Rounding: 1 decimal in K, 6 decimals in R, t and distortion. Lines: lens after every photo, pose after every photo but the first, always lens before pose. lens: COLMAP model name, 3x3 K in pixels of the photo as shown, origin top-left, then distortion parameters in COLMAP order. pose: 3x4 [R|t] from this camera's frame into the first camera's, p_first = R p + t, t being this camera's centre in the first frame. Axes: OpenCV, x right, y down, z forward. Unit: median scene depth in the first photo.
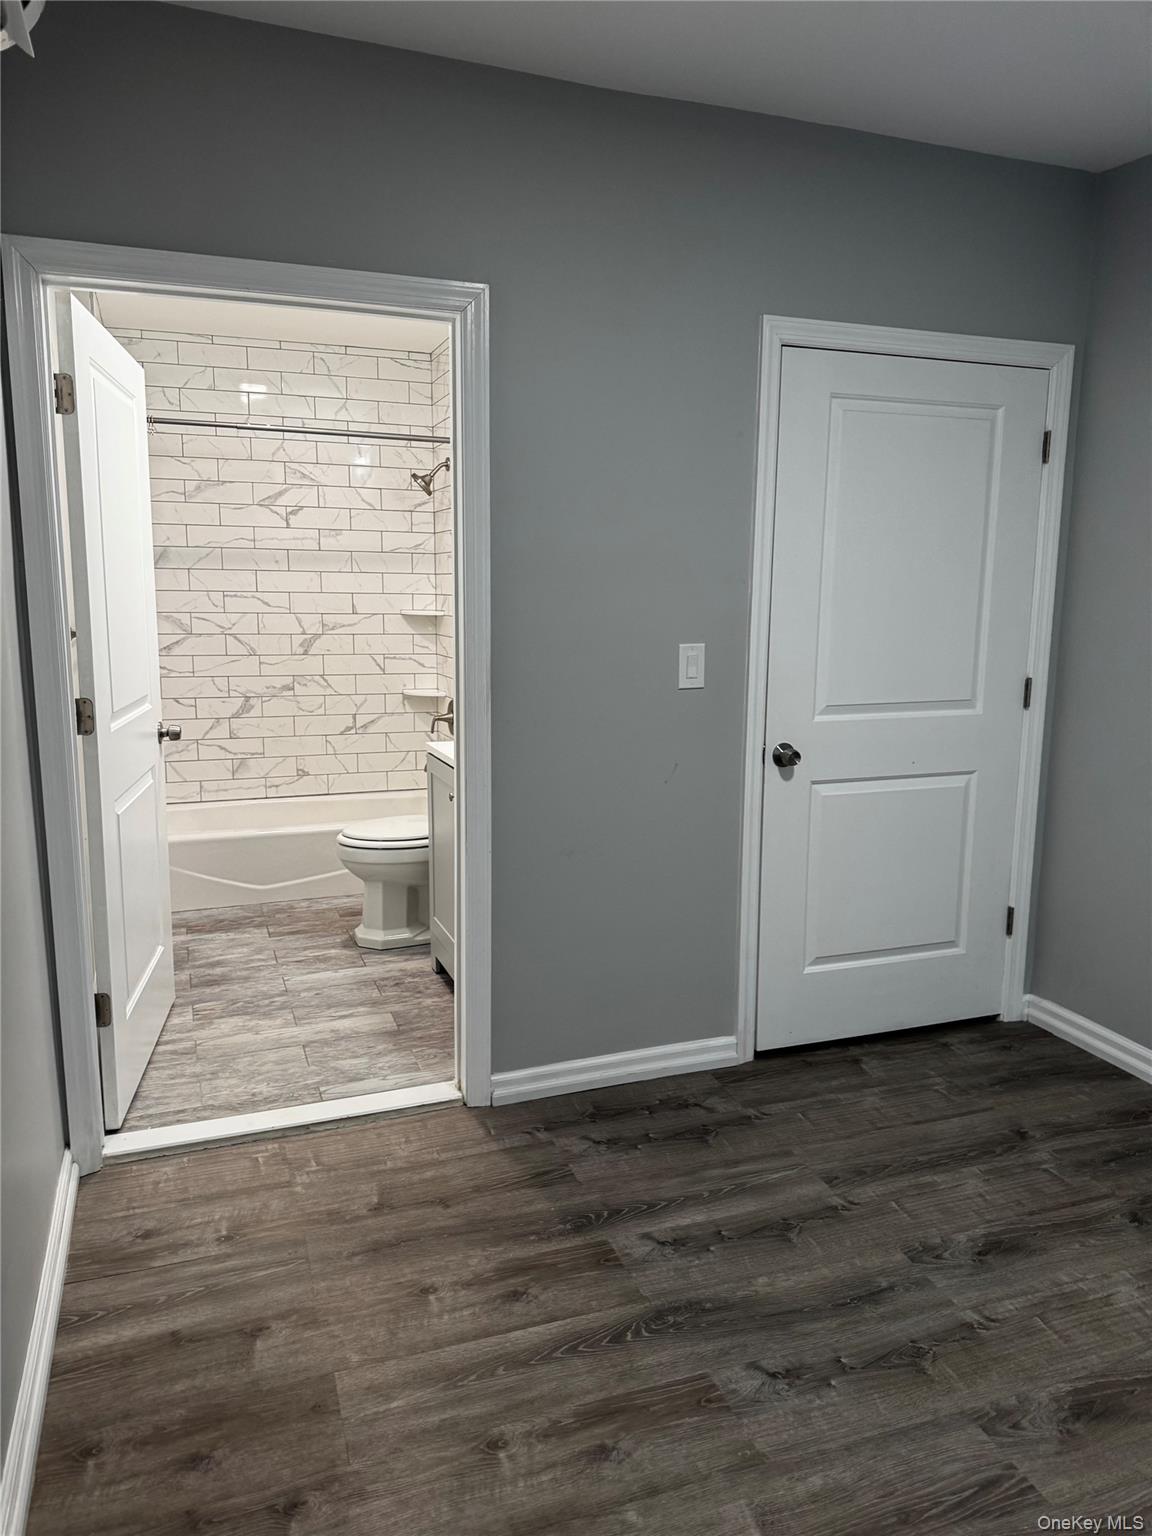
lens RADIAL K [[1074.4, 0, 580.7], [0, 1074.4, 763.1], [0, 0, 1]] dist [0.009421, -0.022814]
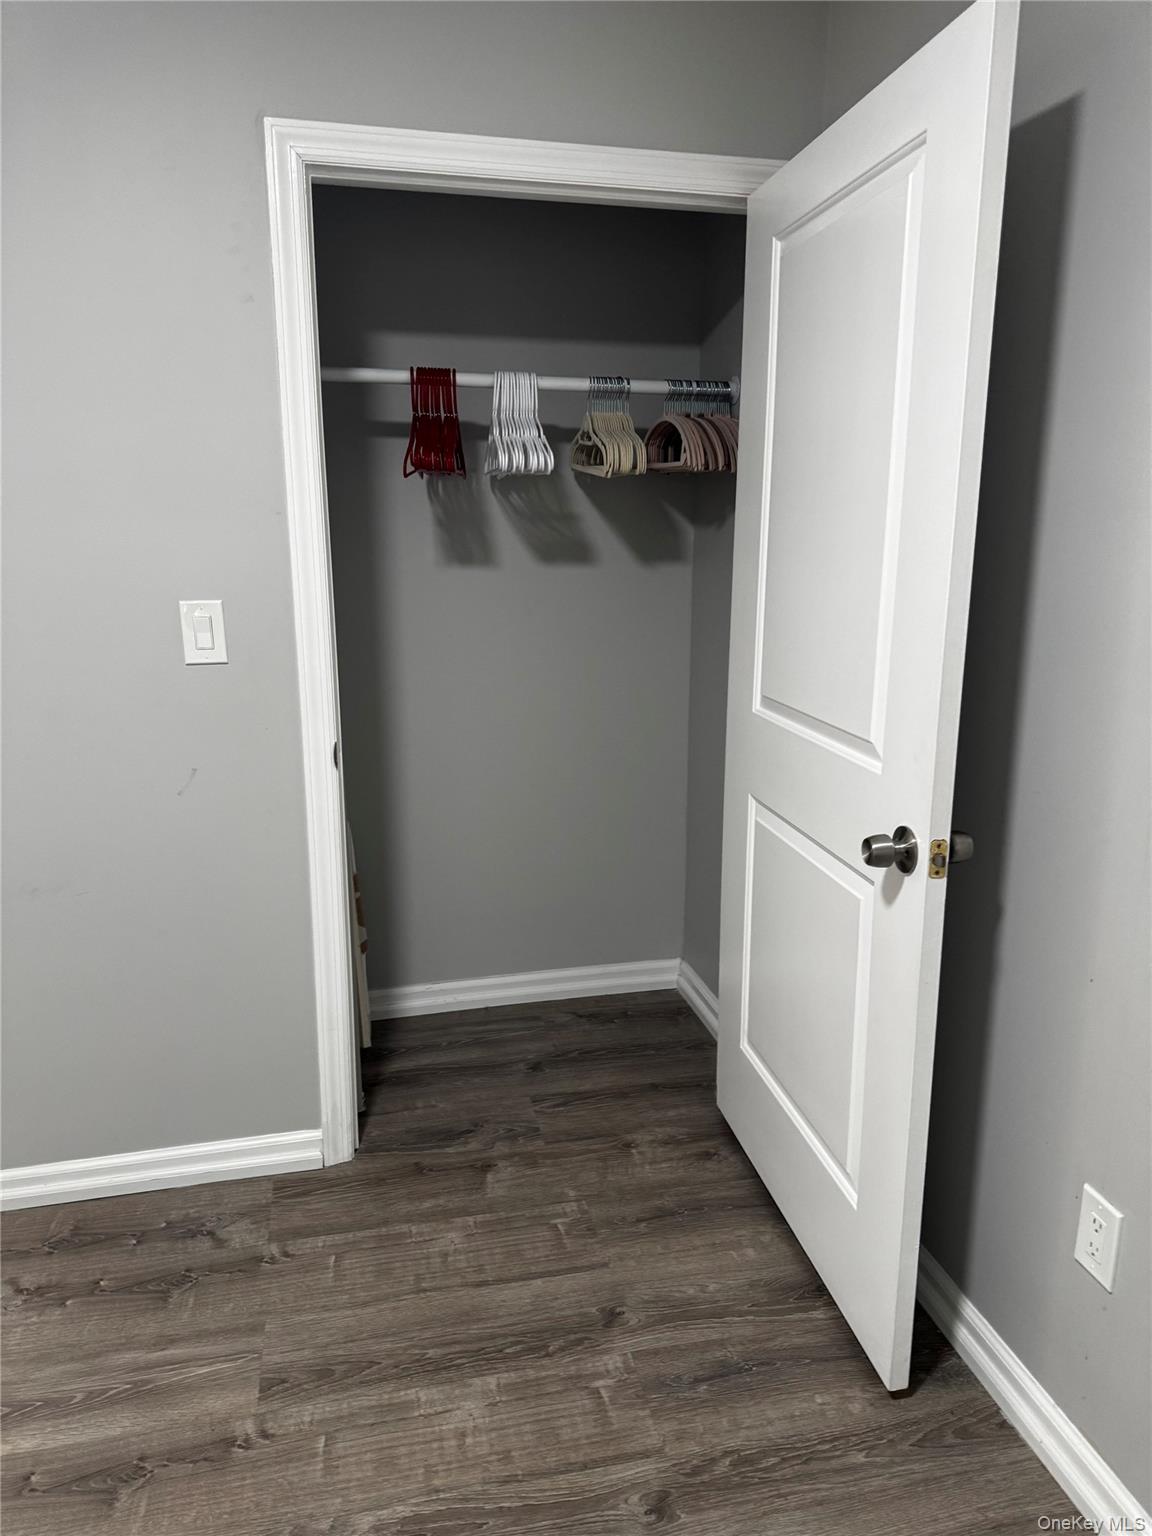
lens RADIAL K [[1074.4, 0, 569.2], [0, 1074.4, 774.8], [0, 0, 1]] dist [0.009421, -0.022814]
pose [[0.992853, 0.006994, -0.119139, 0.457580], [-0.001618, 0.998978, 0.045160, -0.029562], [0.119333, -0.044645, 0.991850, 0.330235]]
